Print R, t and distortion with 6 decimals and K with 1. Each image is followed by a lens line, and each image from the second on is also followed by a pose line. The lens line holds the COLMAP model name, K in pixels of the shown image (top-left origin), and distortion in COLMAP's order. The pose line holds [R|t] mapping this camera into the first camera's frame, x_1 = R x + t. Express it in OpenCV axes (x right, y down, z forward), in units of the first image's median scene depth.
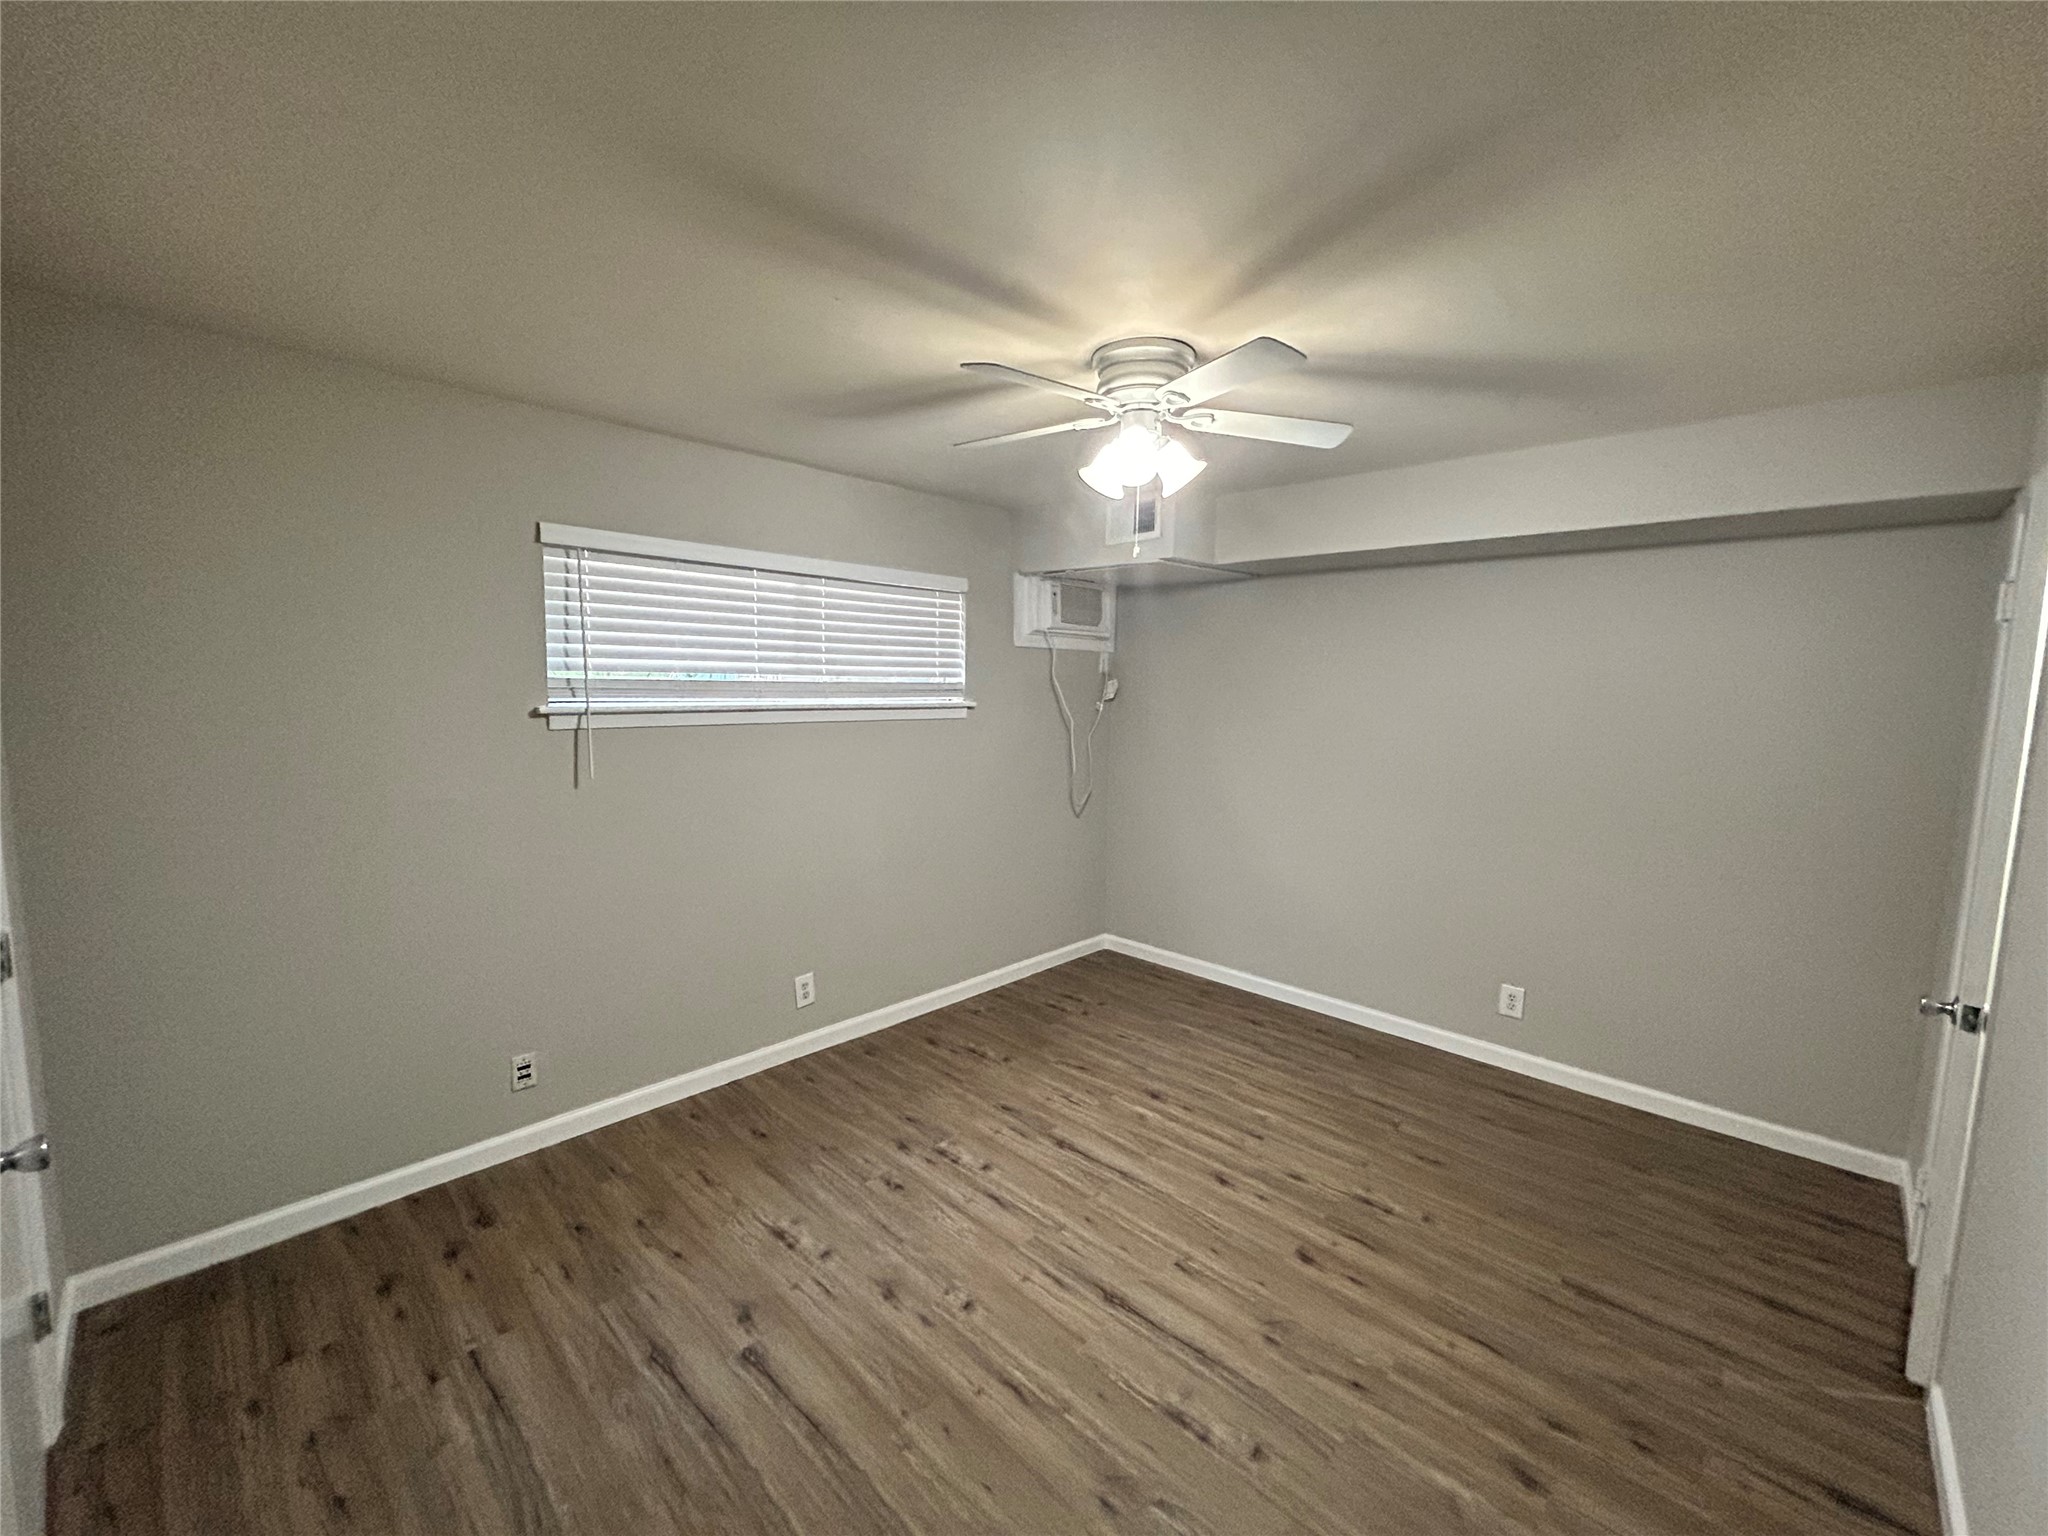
lens RADIAL K [[834.4, 0, 1033.1], [0, 834.4, 773.3], [0, 0, 1]] dist [-0.002140, 0.000149]
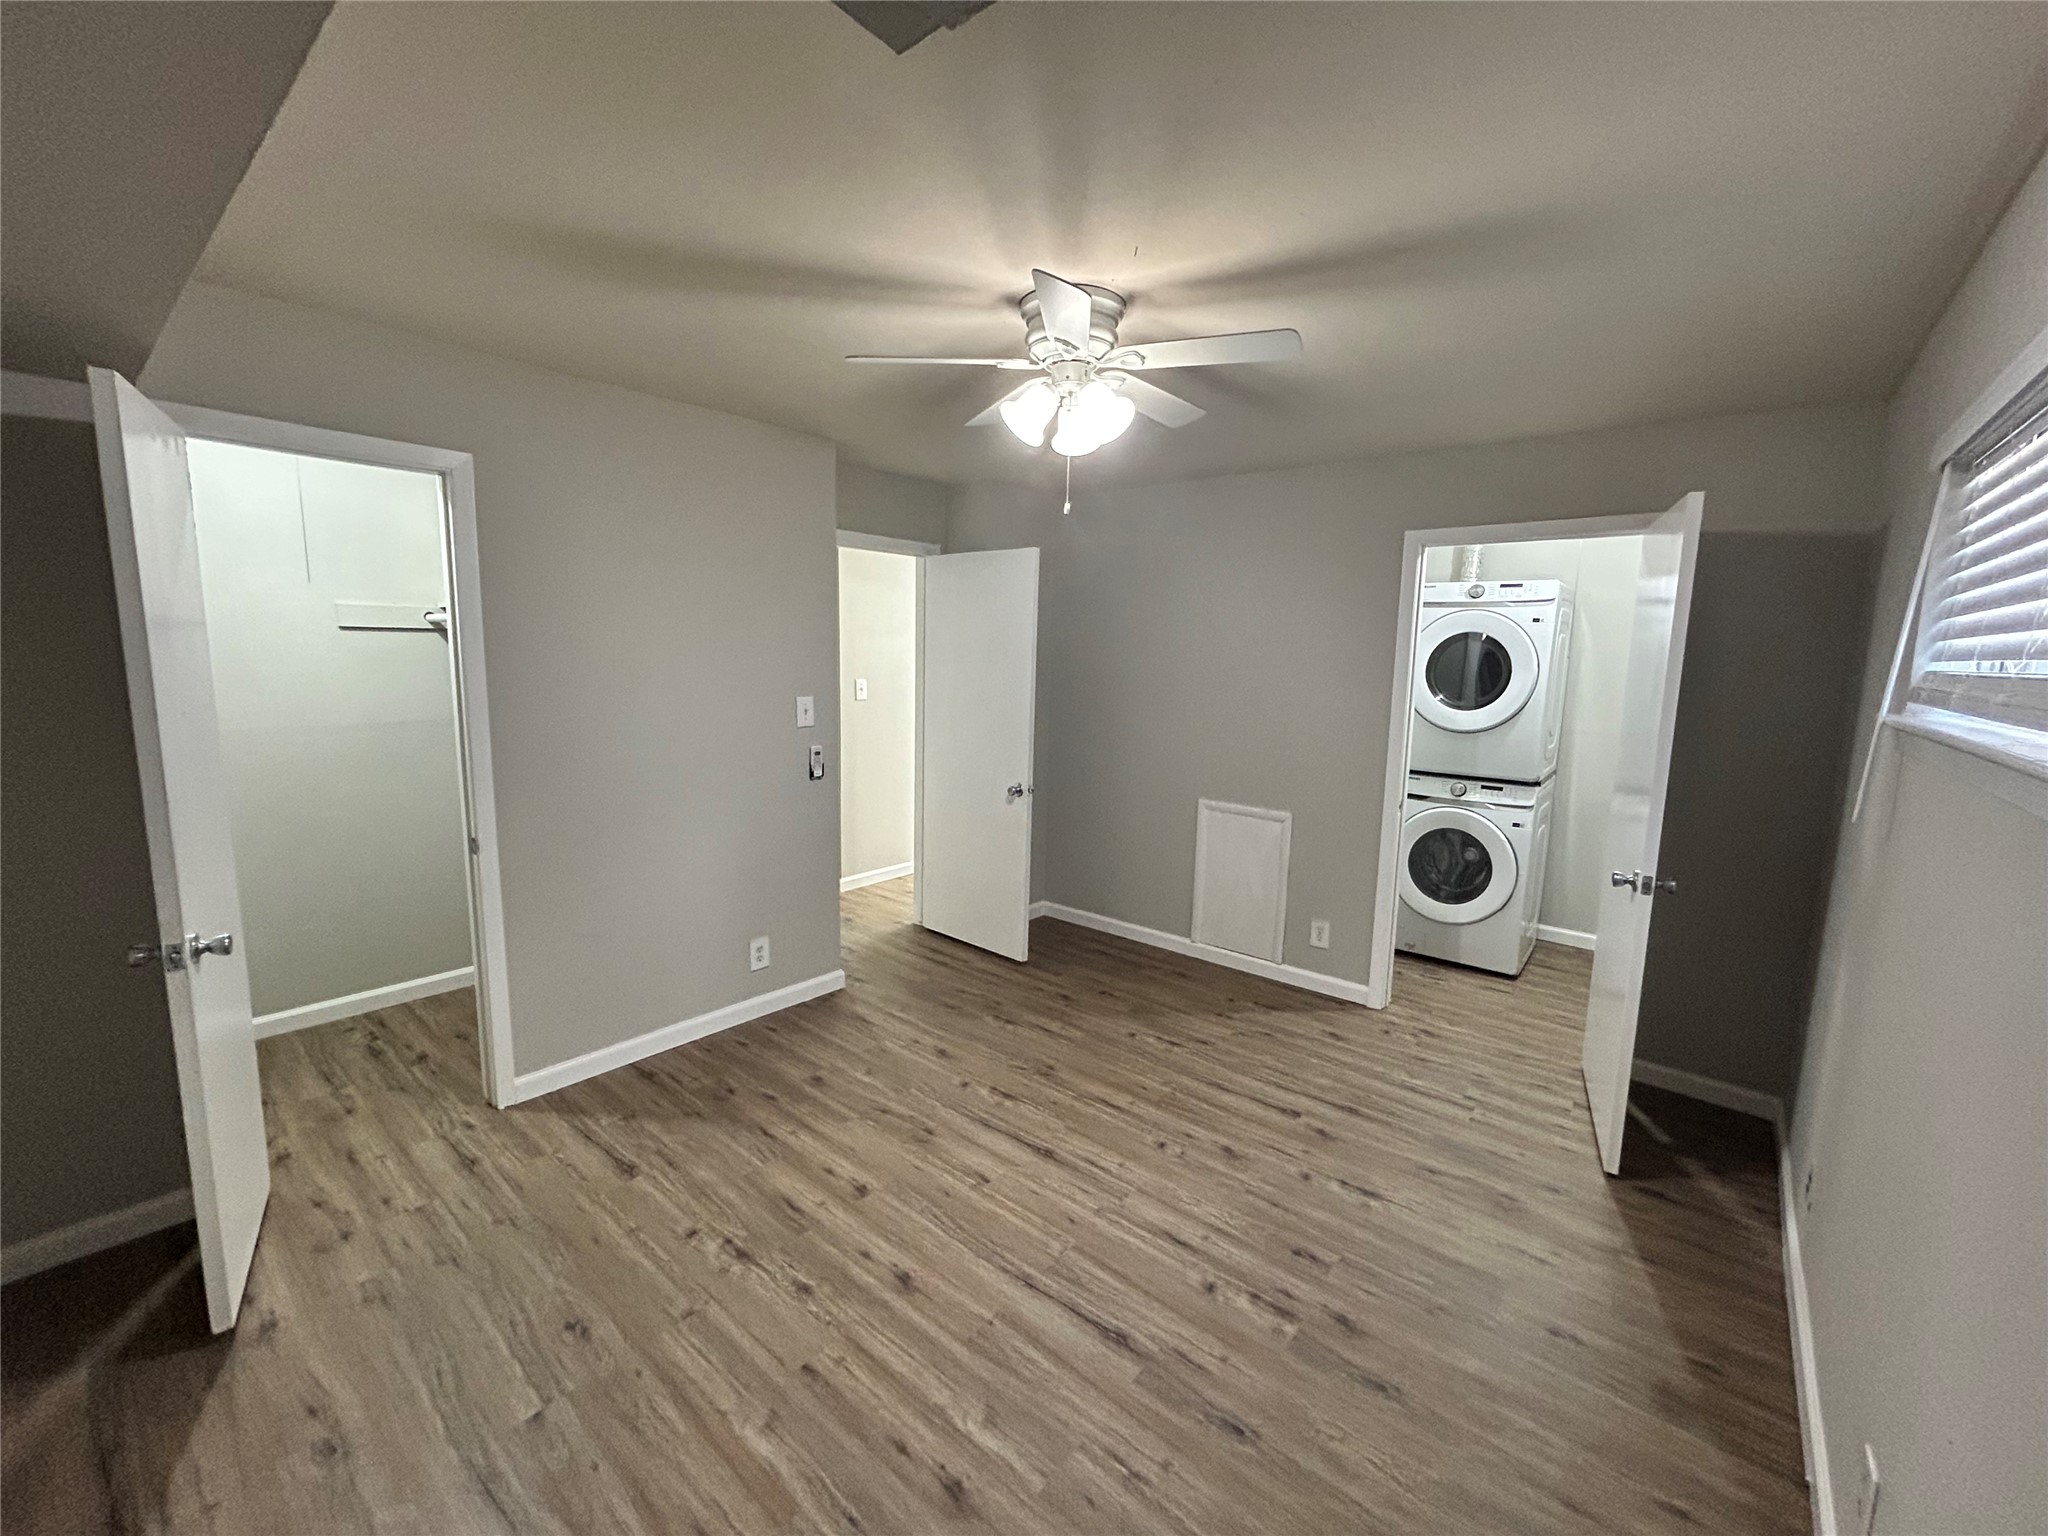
lens RADIAL K [[834.4, 0, 1030.1], [0, 834.4, 770.0], [0, 0, 1]] dist [-0.002140, 0.000149]
pose [[-0.997055, -0.032426, -0.069499, 0.195378], [-0.049153, 0.965808, 0.254555, -0.189539], [0.058869, 0.257222, -0.964558, 1.784915]]
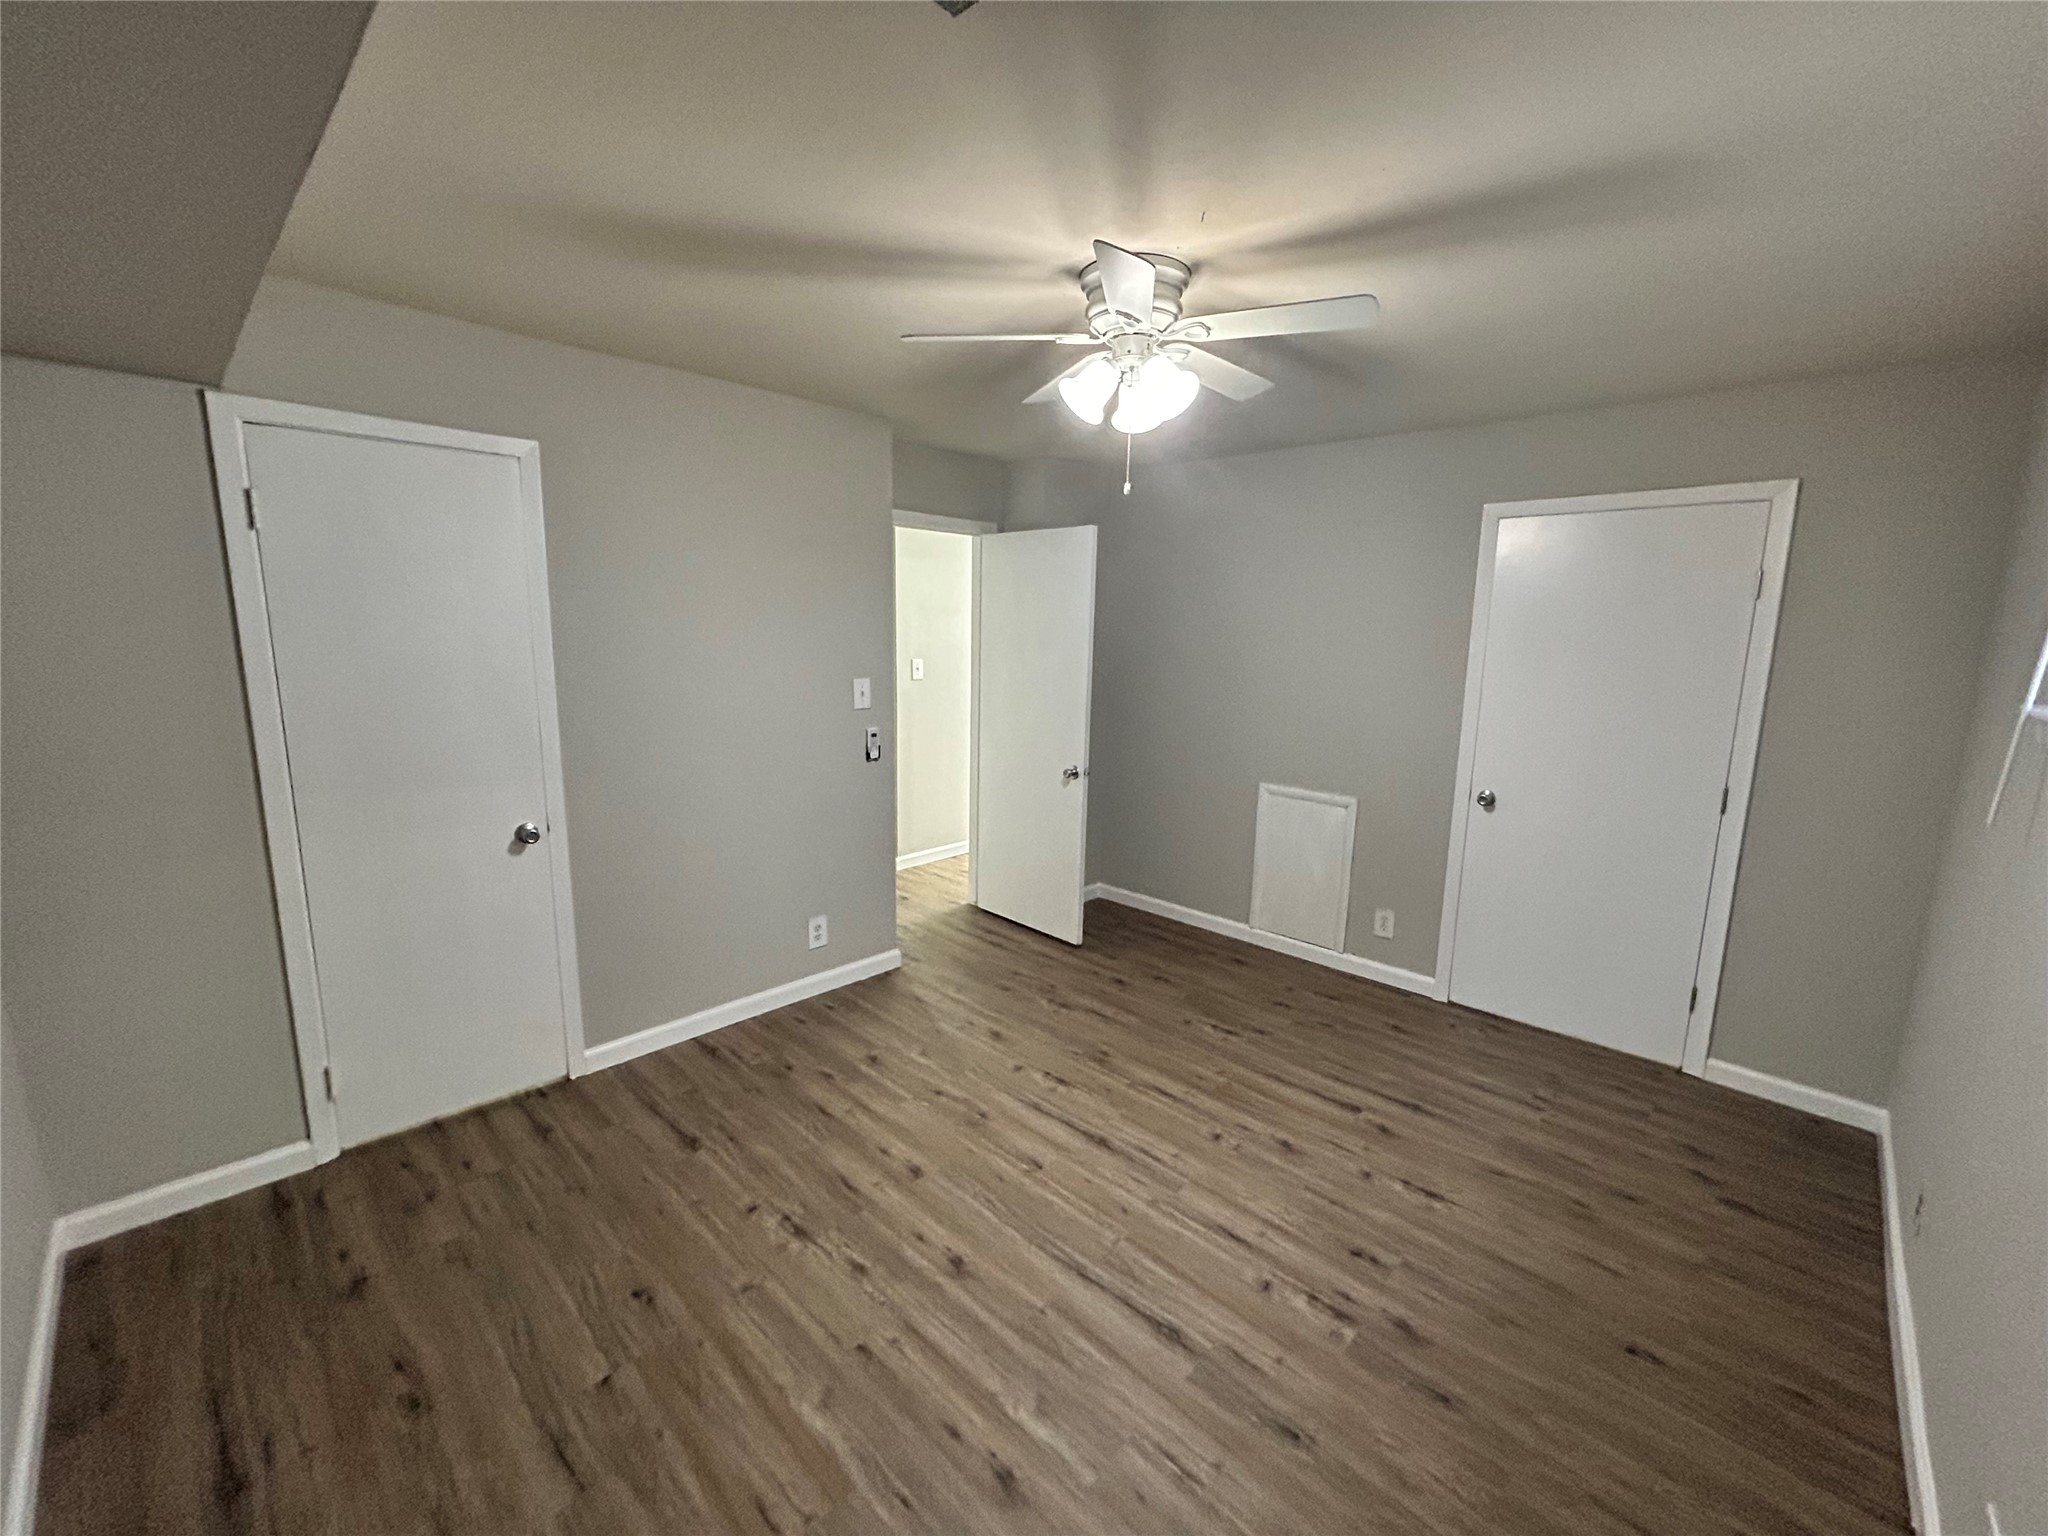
lens RADIAL K [[834.4, 0, 1031.2], [0, 834.4, 770.9], [0, 0, 1]] dist [-0.002140, 0.000149]
pose [[-0.999250, -0.038359, -0.005264, 0.195409], [-0.038260, 0.957406, 0.286201, -0.197558], [-0.005938, 0.286187, -0.958155, 1.766751]]
